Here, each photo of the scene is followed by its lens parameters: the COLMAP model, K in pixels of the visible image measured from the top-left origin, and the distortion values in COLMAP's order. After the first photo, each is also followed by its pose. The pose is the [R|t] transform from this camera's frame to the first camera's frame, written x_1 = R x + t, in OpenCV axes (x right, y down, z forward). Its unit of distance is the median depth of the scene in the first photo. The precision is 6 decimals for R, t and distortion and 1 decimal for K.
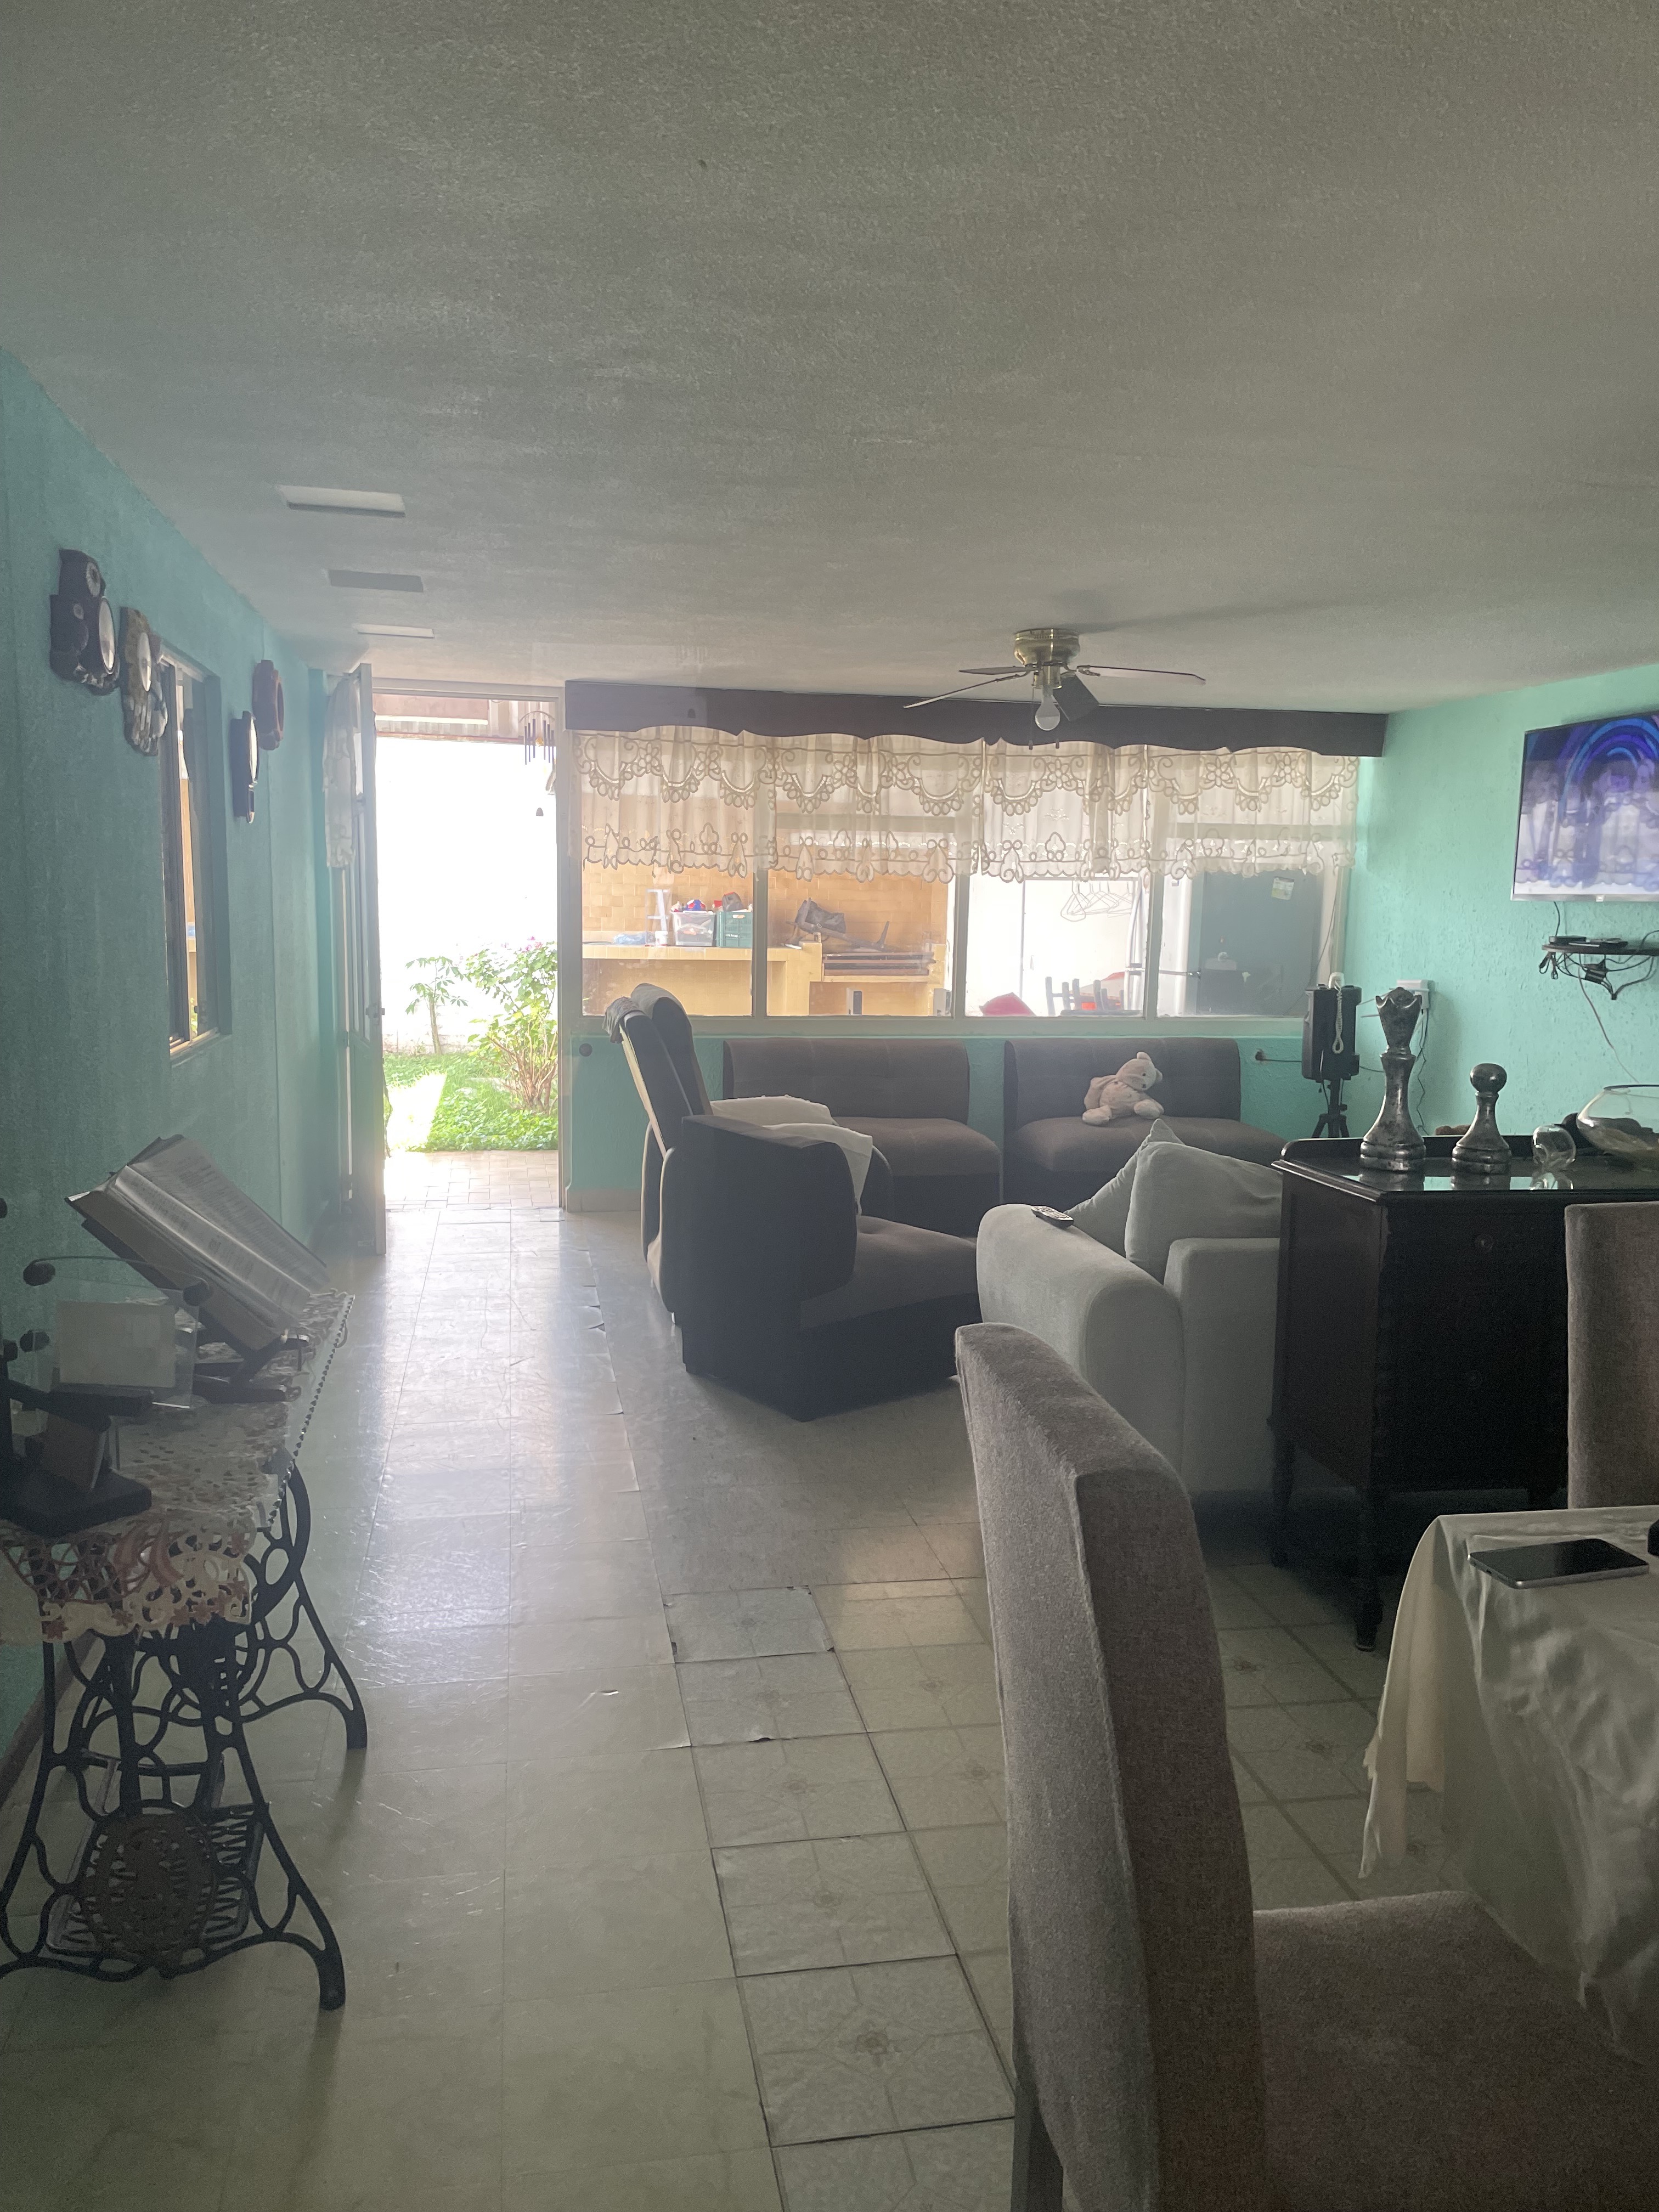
lens RADIAL K [[1691.5, 0, 824.8], [0, 1691.5, 1116.6], [0, 0, 1]] dist [0.057538, 0.000038]
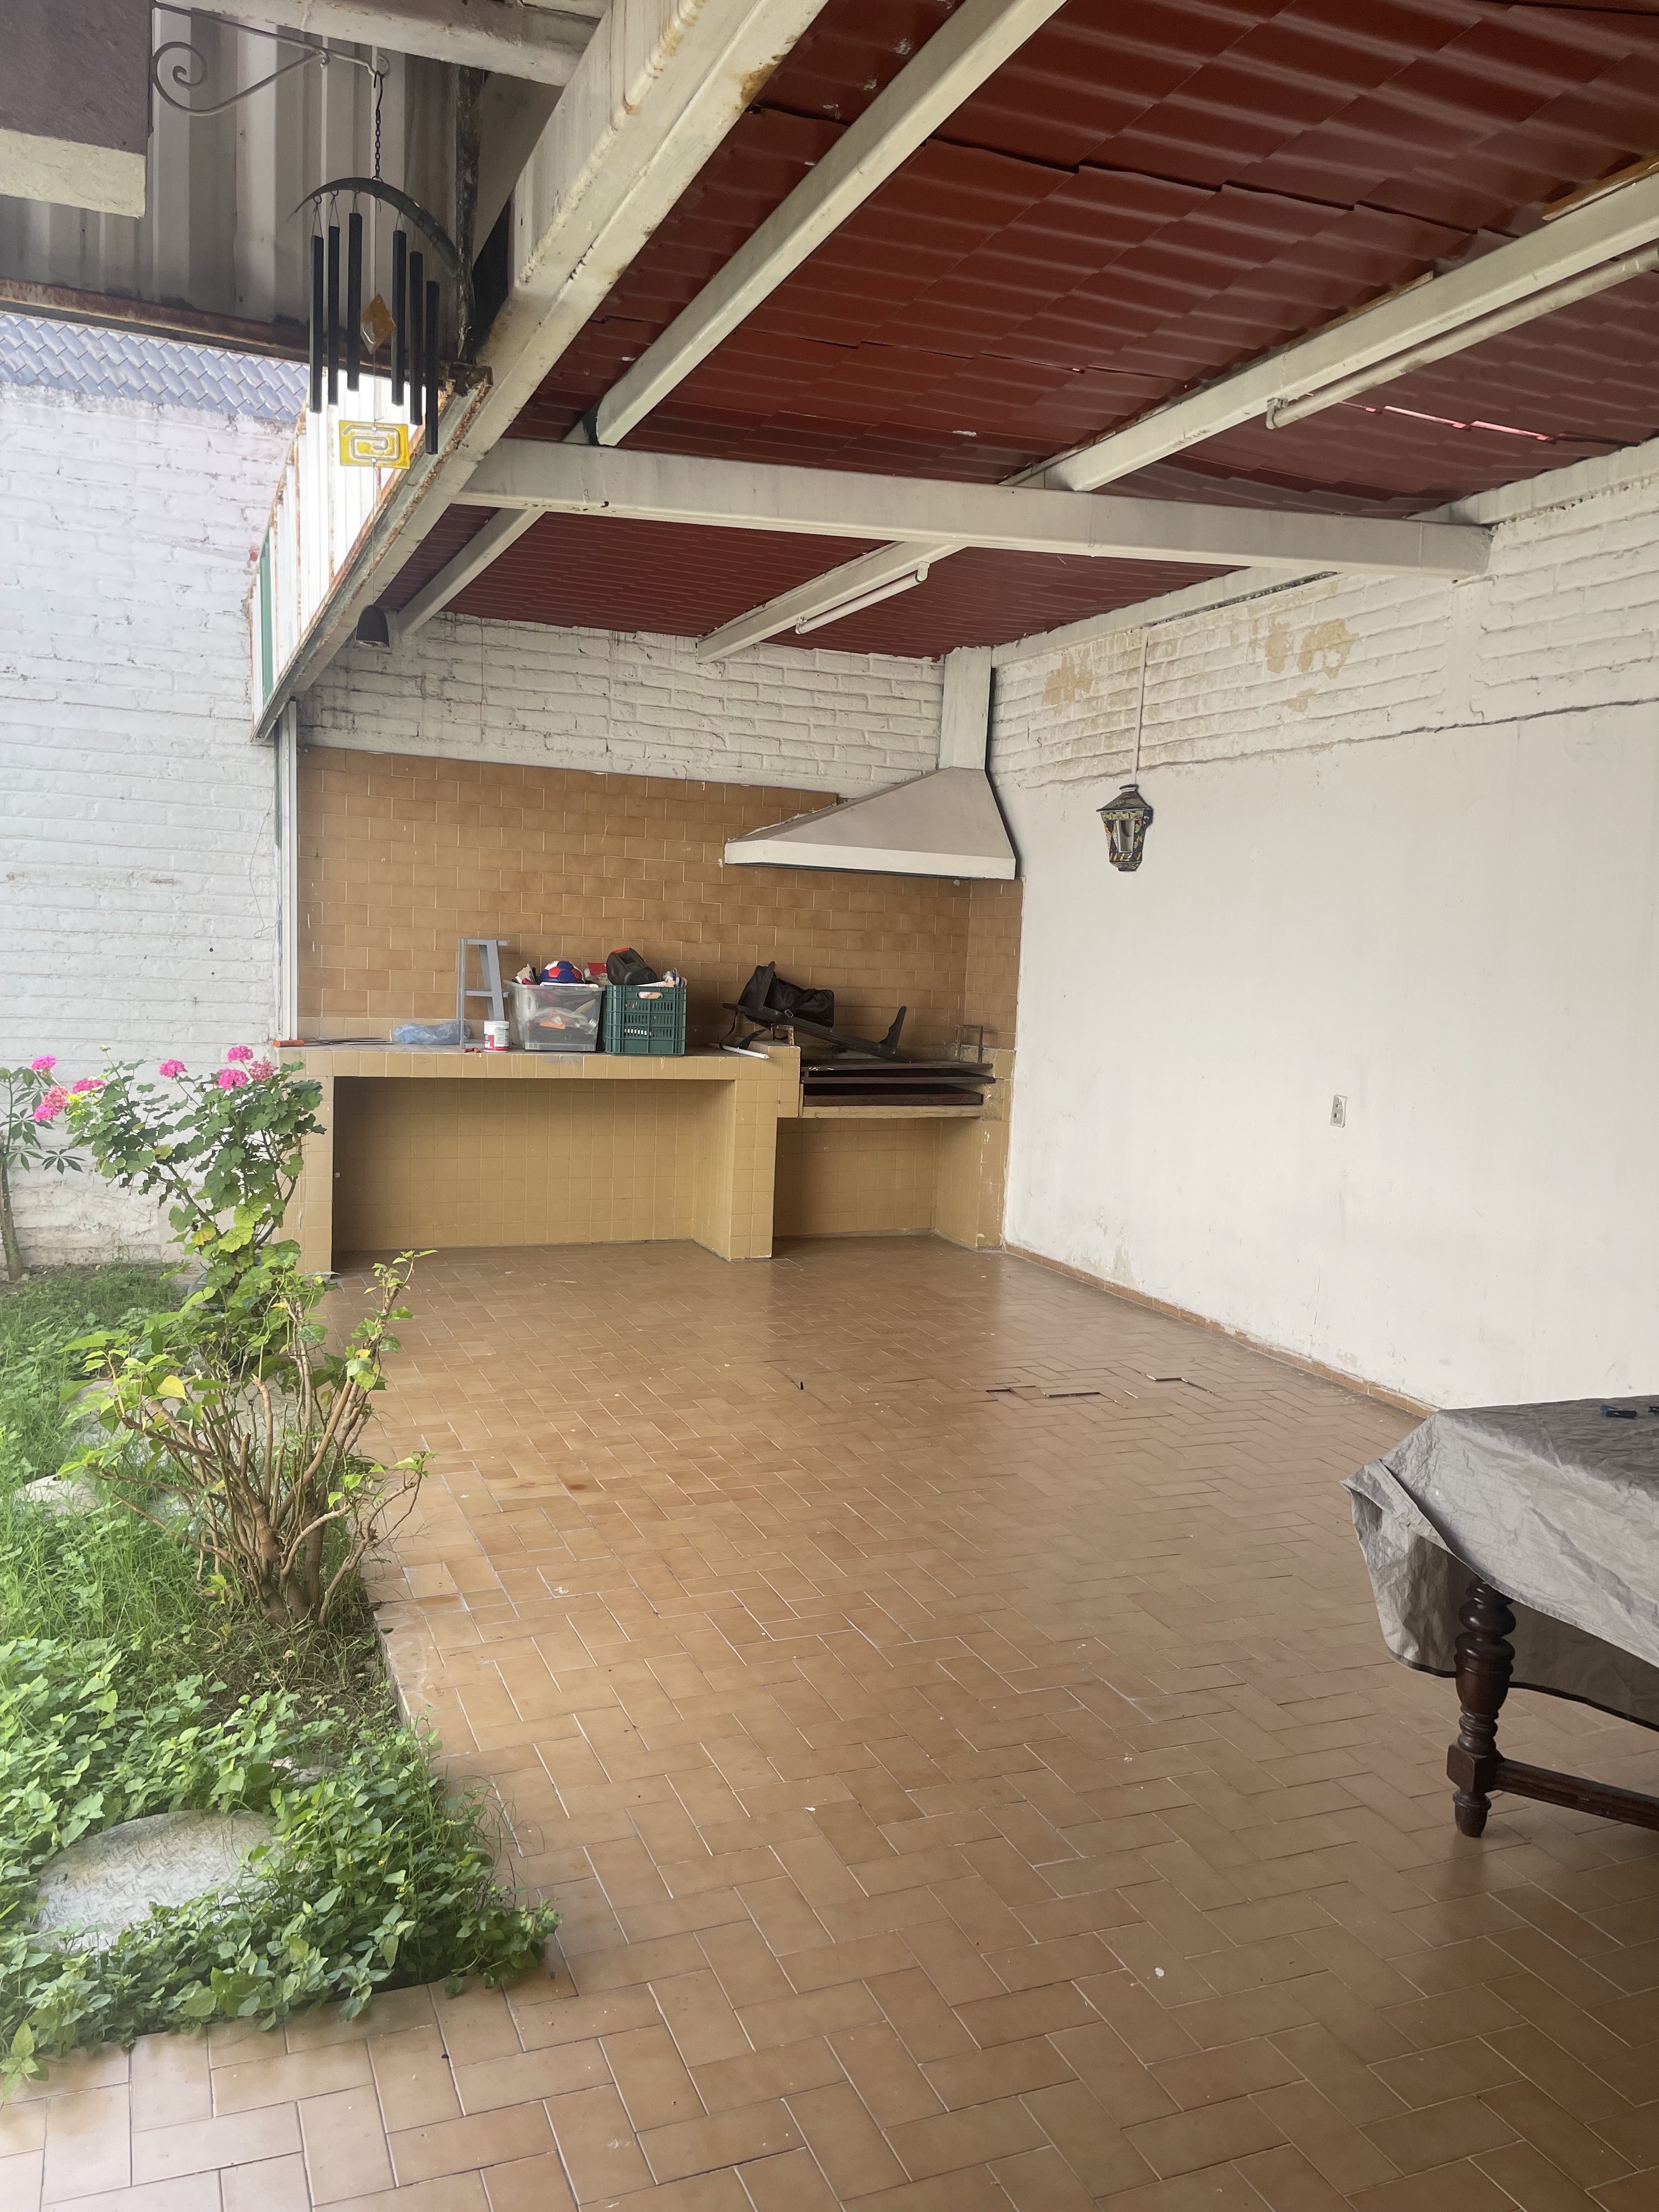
lens RADIAL K [[1691.5, 0, 838.1], [0, 1691.5, 1100.2], [0, 0, 1]] dist [0.057538, 0.000038]
pose [[0.980254, 0.005056, 0.197677, -0.095647], [0.002457, 0.999284, -0.037744, -0.065880], [-0.197726, 0.037484, 0.979540, 0.478719]]
